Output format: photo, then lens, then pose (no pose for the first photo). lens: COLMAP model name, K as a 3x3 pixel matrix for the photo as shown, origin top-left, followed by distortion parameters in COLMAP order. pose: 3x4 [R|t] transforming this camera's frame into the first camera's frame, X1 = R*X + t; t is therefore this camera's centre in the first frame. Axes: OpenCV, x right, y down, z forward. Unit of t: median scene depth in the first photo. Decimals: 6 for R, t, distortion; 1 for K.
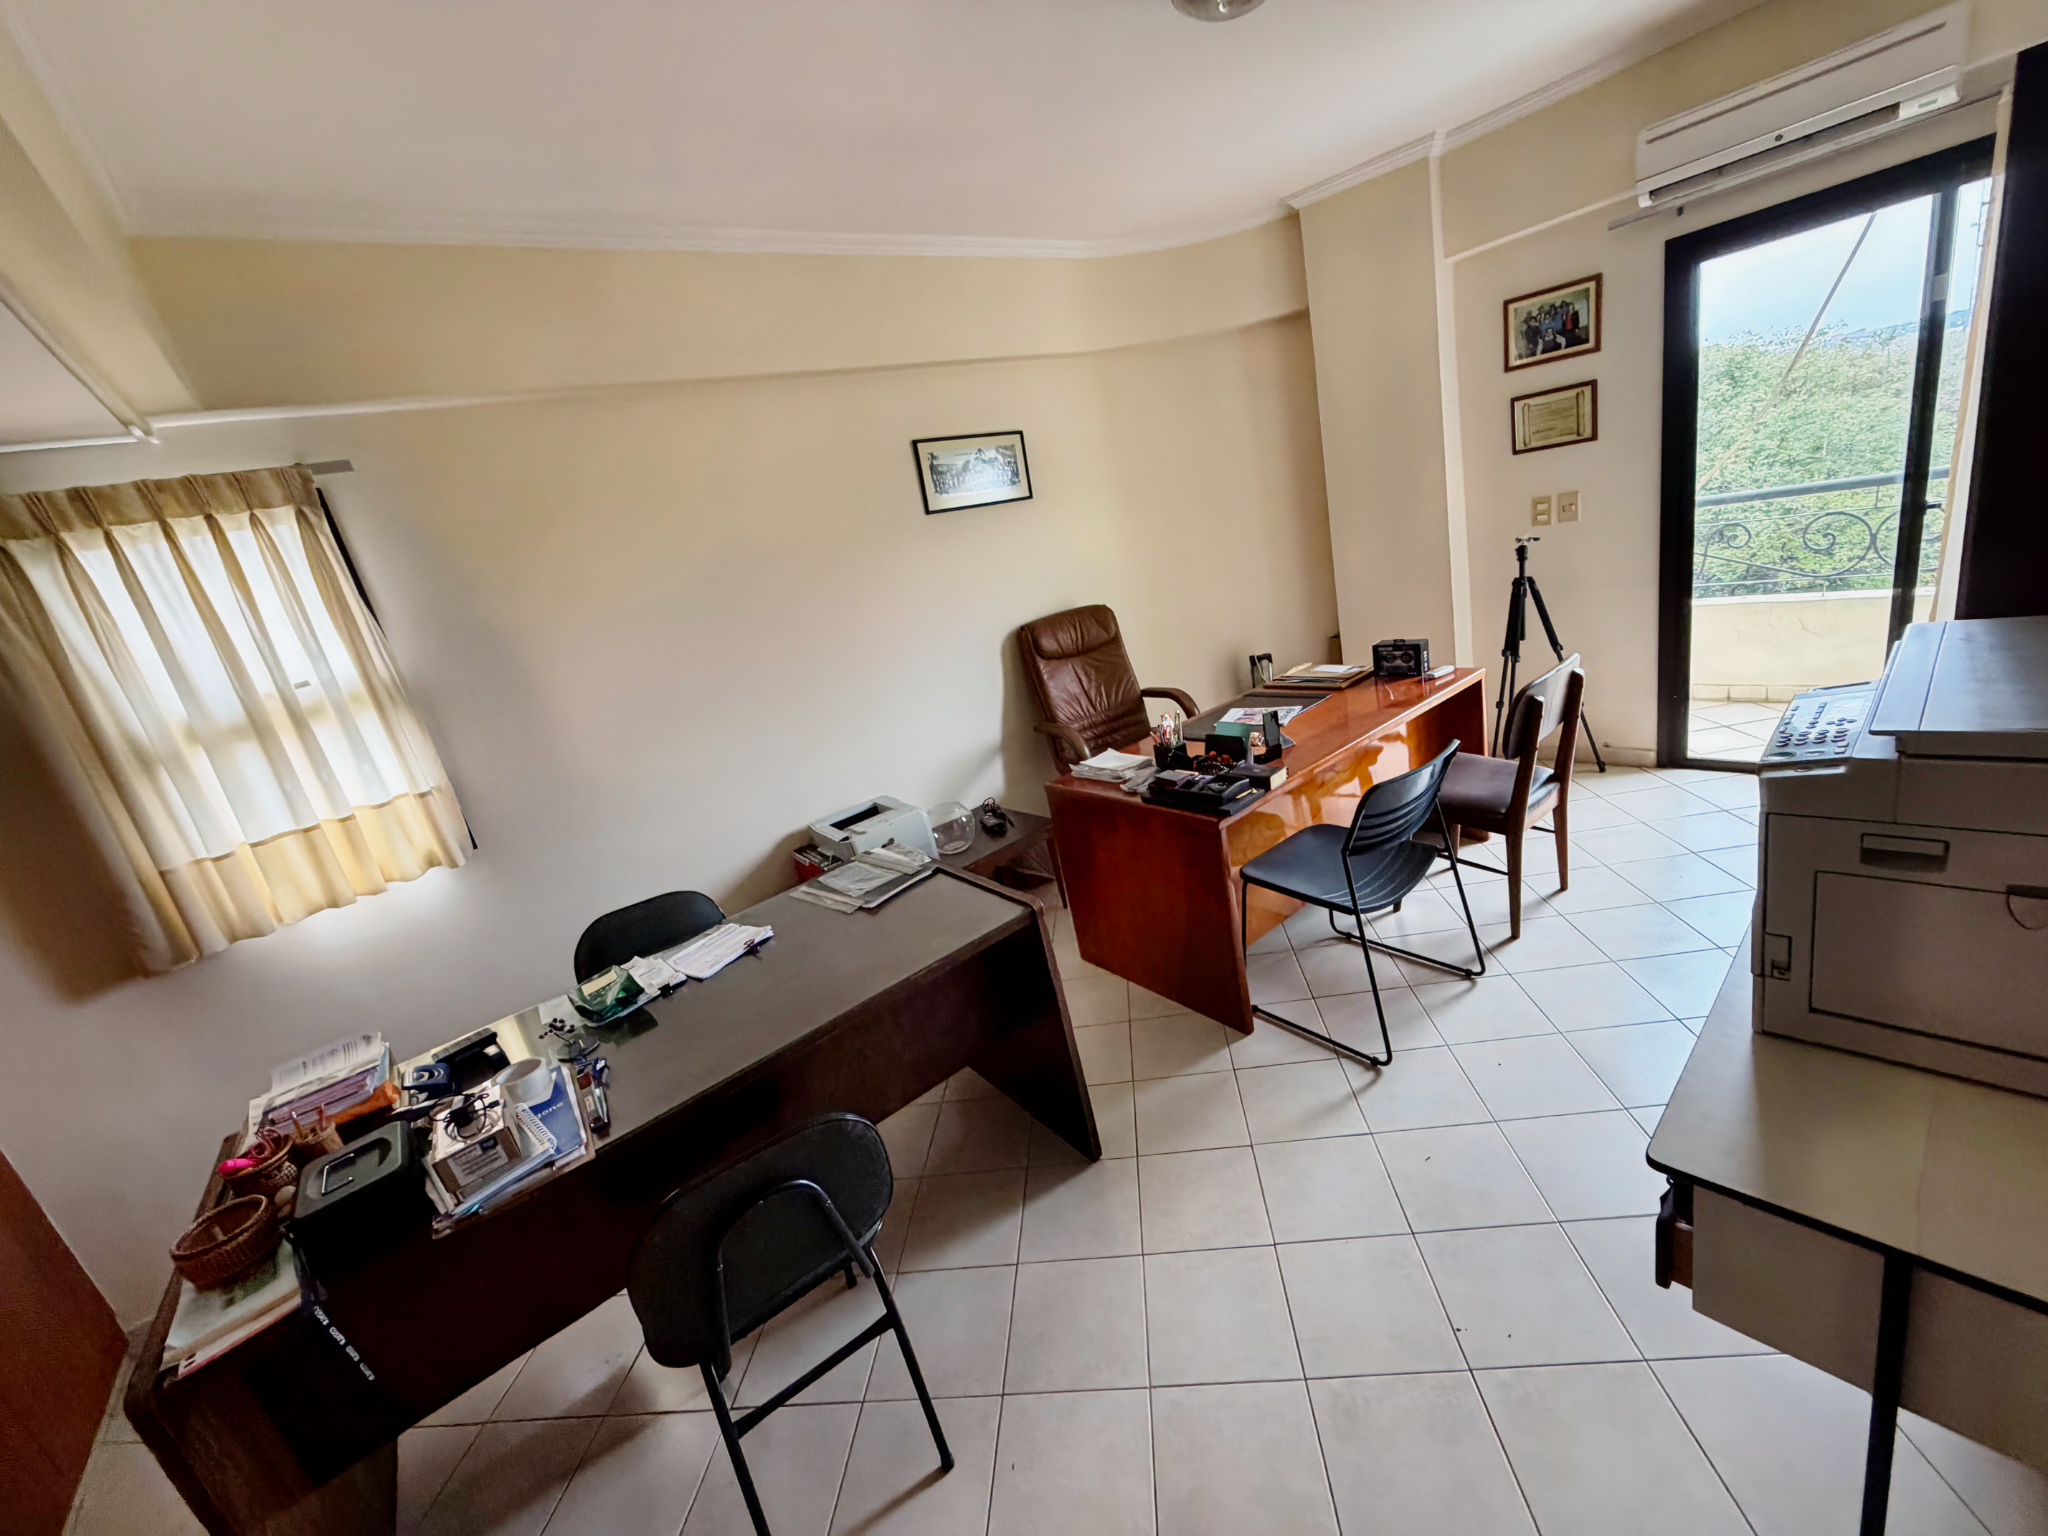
lens RADIAL K [[820.8, 0, 1024.0], [0, 820.8, 768.0], [0, 0, 1]] dist [0.012317, 0.000070]
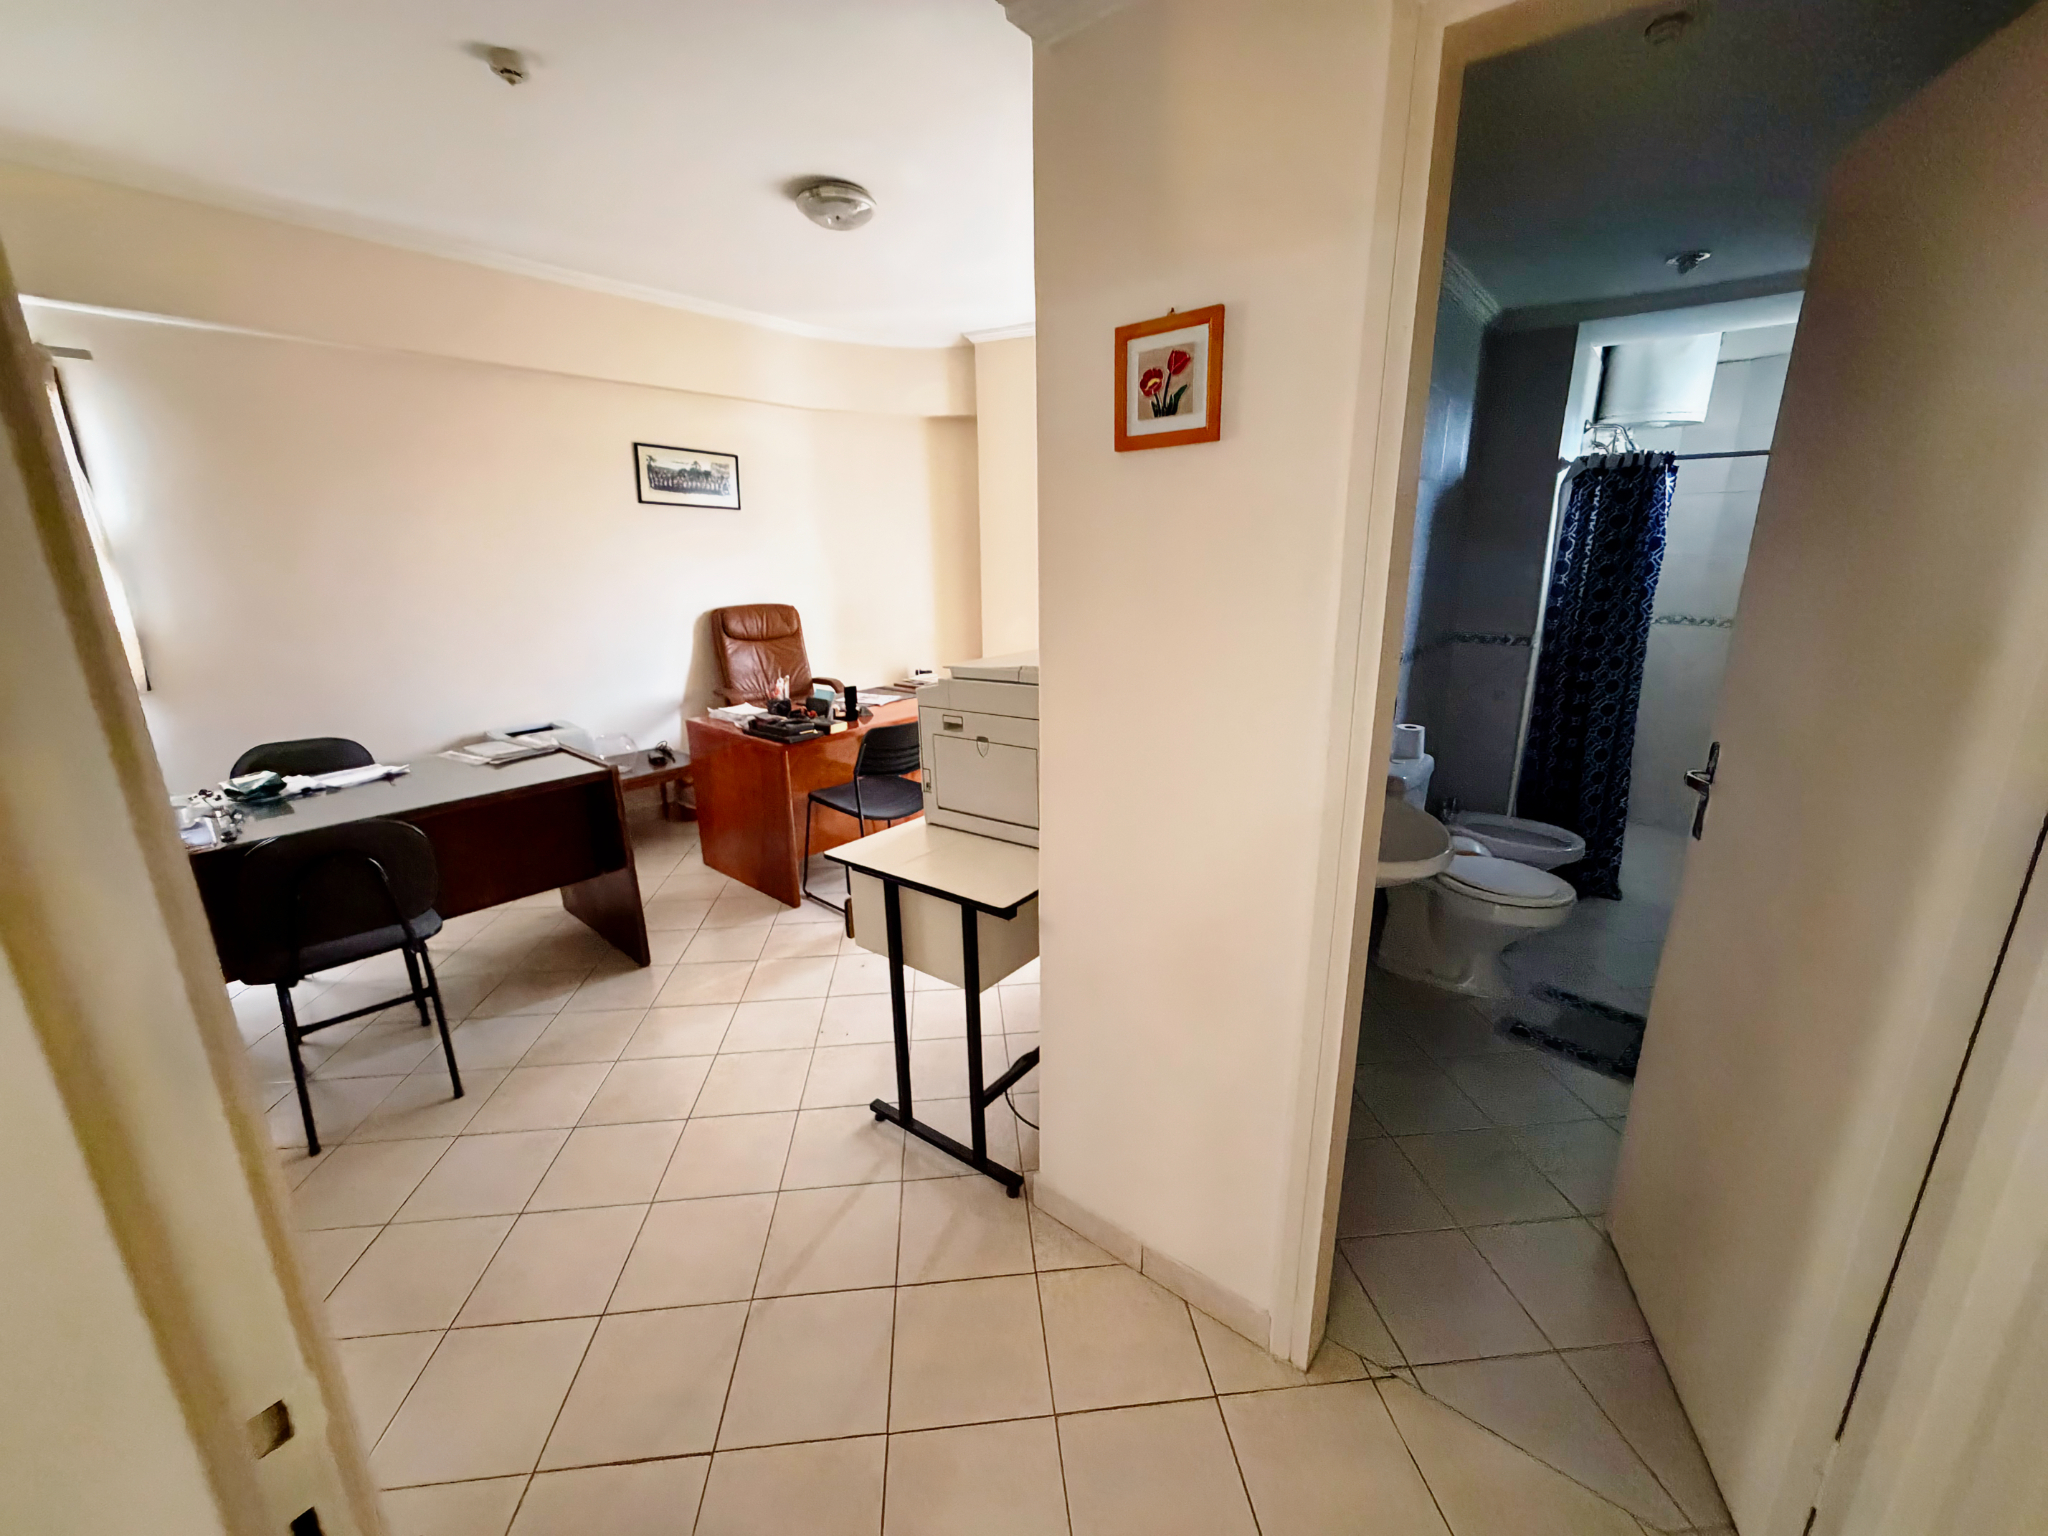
lens RADIAL K [[819.8, 0, 1021.3], [0, 819.8, 773.6], [0, 0, 1]] dist [0.000698, 0.000044]
pose [[0.964860, 0.137410, 0.223972, 0.257872], [-0.127060, 0.990075, -0.060056, 0.114646], [-0.230001, 0.029487, 0.972744, -0.383404]]
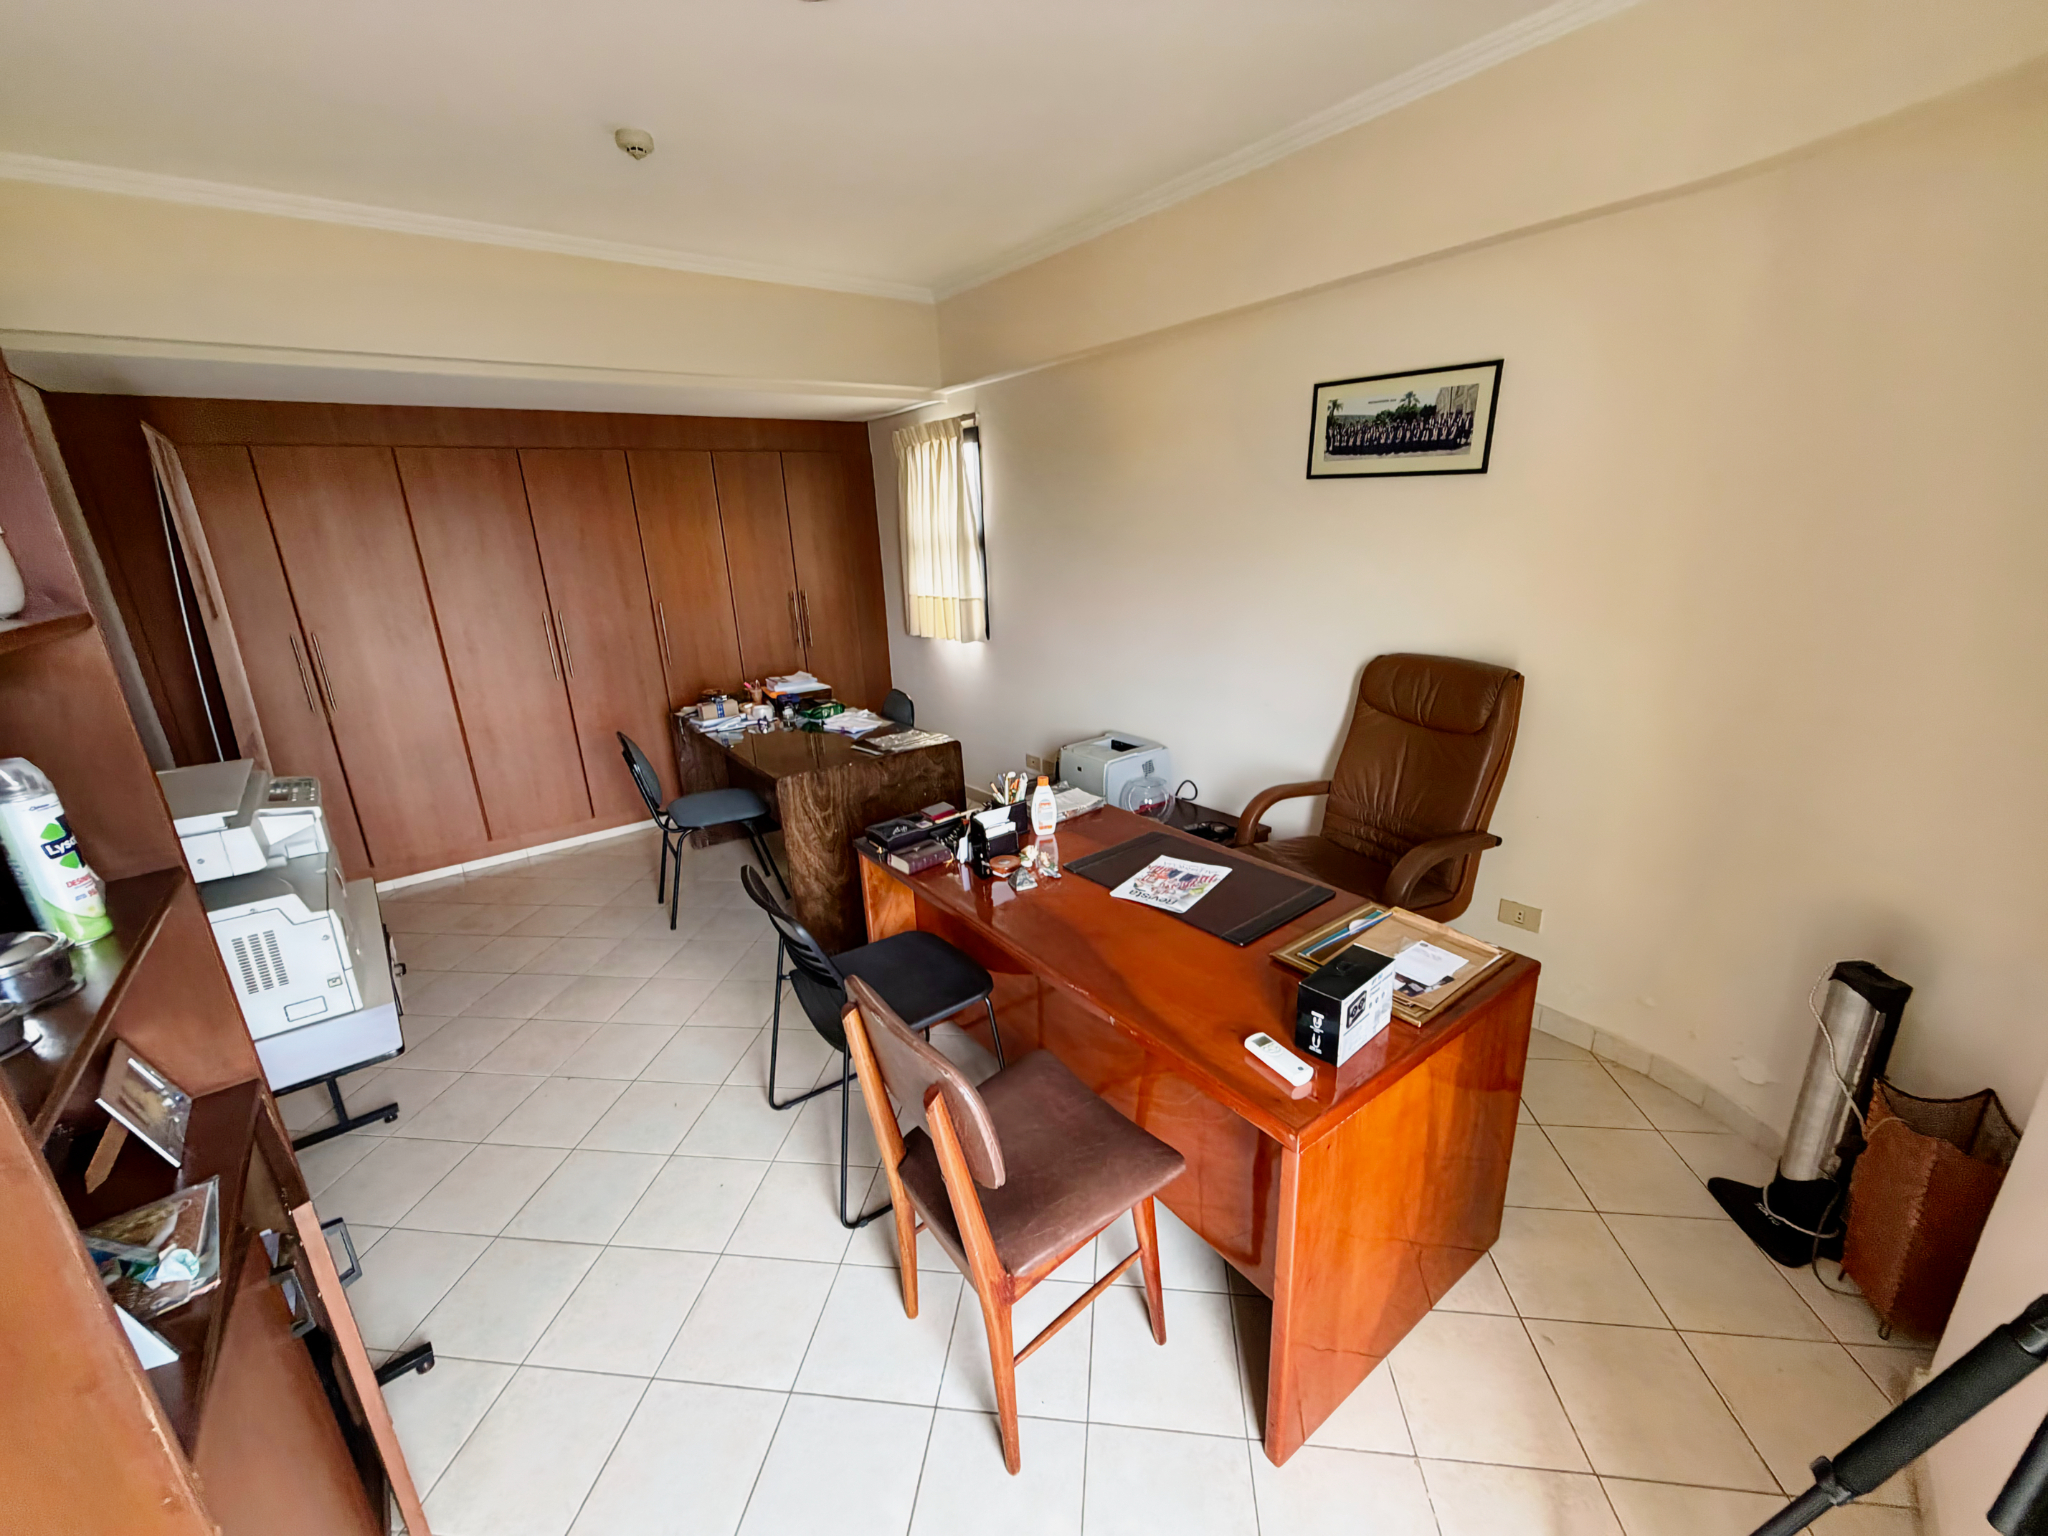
lens RADIAL K [[819.8, 0, 1021.3], [0, 819.8, 773.6], [0, 0, 1]] dist [0.000698, 0.000044]
pose [[-0.018778, 0.490625, -0.871169, 0.881108], [-0.239116, 0.843833, 0.480384, -0.458371], [0.970809, 0.217331, 0.101471, 0.840668]]
